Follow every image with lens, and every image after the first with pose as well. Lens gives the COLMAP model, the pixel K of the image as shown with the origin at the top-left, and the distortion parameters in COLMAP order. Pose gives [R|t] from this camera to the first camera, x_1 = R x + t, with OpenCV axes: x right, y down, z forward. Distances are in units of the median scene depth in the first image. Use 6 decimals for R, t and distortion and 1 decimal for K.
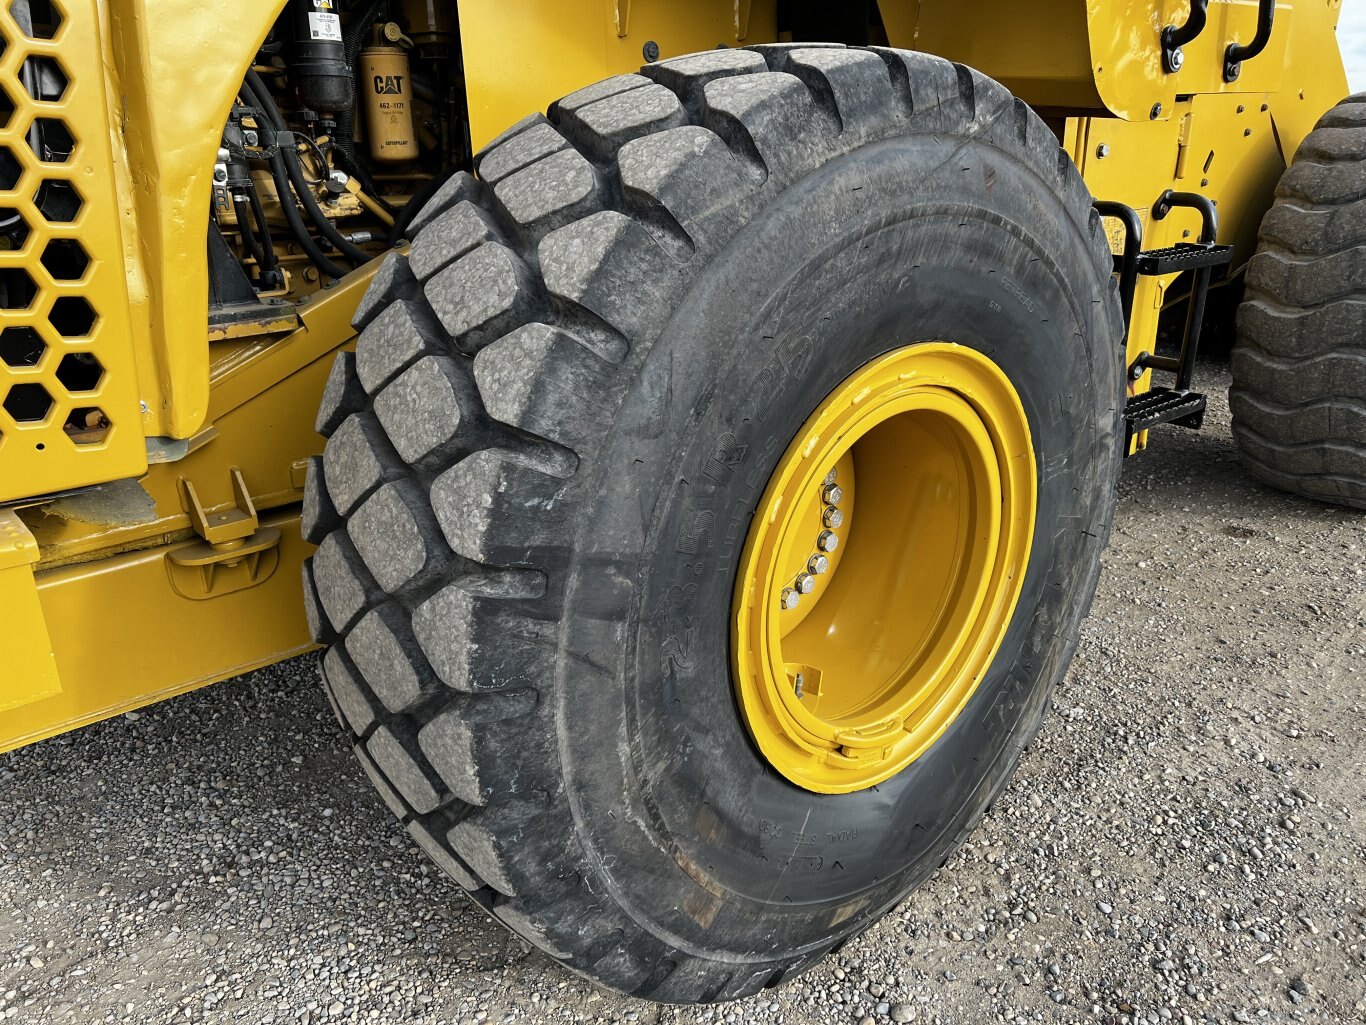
lens RADIAL K [[1025.5, 0, 686.0], [0, 1025.5, 516.6], [0, 0, 1]] dist [0.060512, -0.069958]
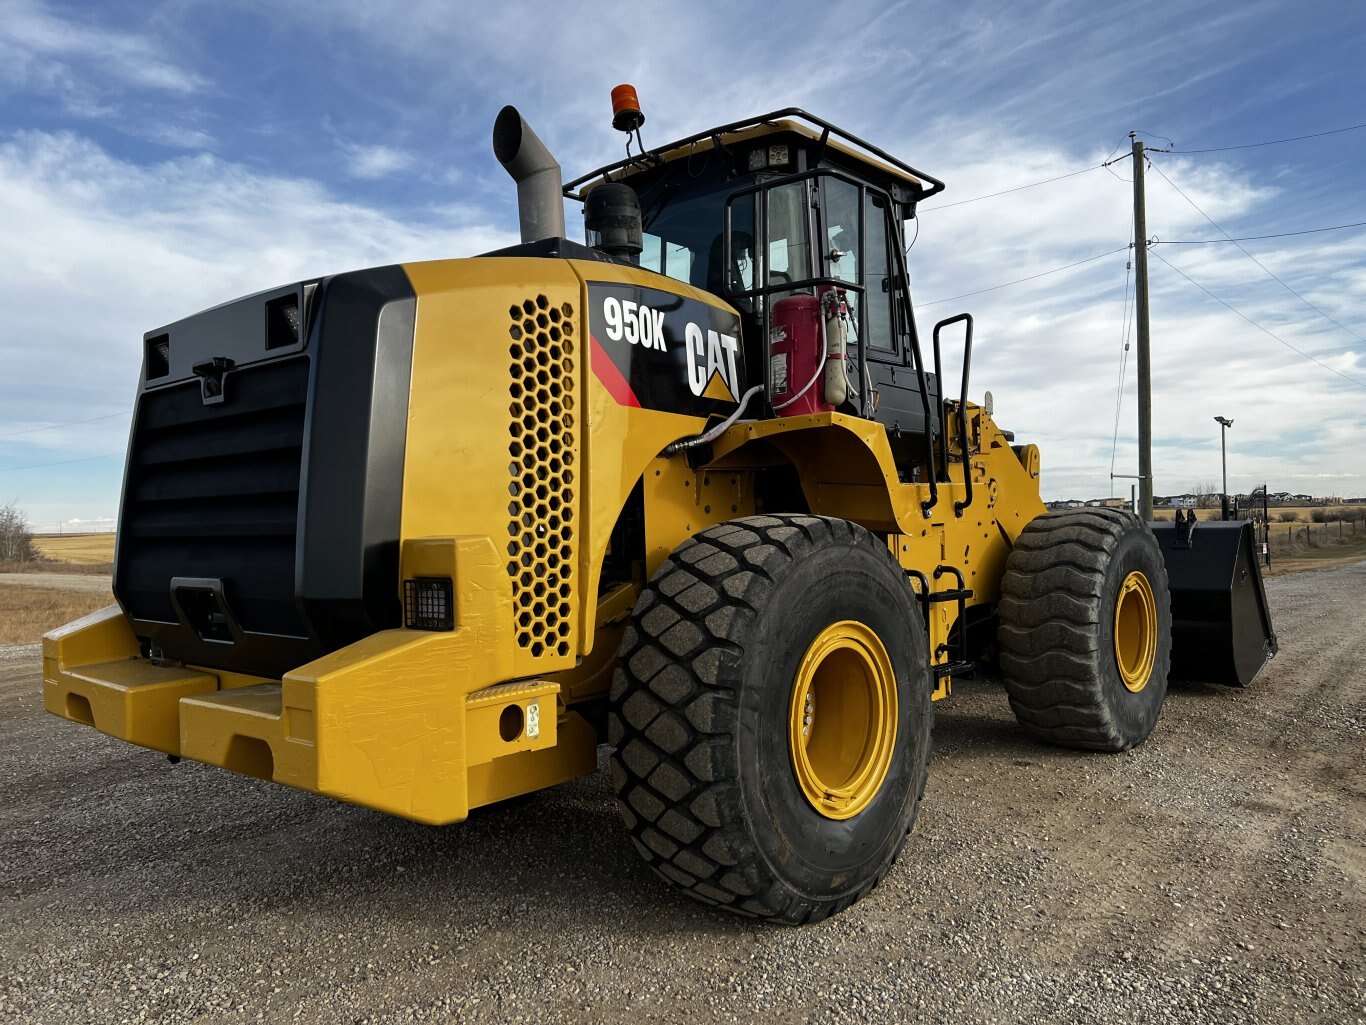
lens RADIAL K [[1025.5, 0, 689.4], [0, 1025.5, 499.9], [0, 0, 1]] dist [0.060512, -0.069958]
pose [[0.990775, -0.004238, 0.135453, -0.564915], [0.053913, 0.929340, -0.365269, 0.526329], [-0.124334, 0.369202, 0.920995, -1.605950]]
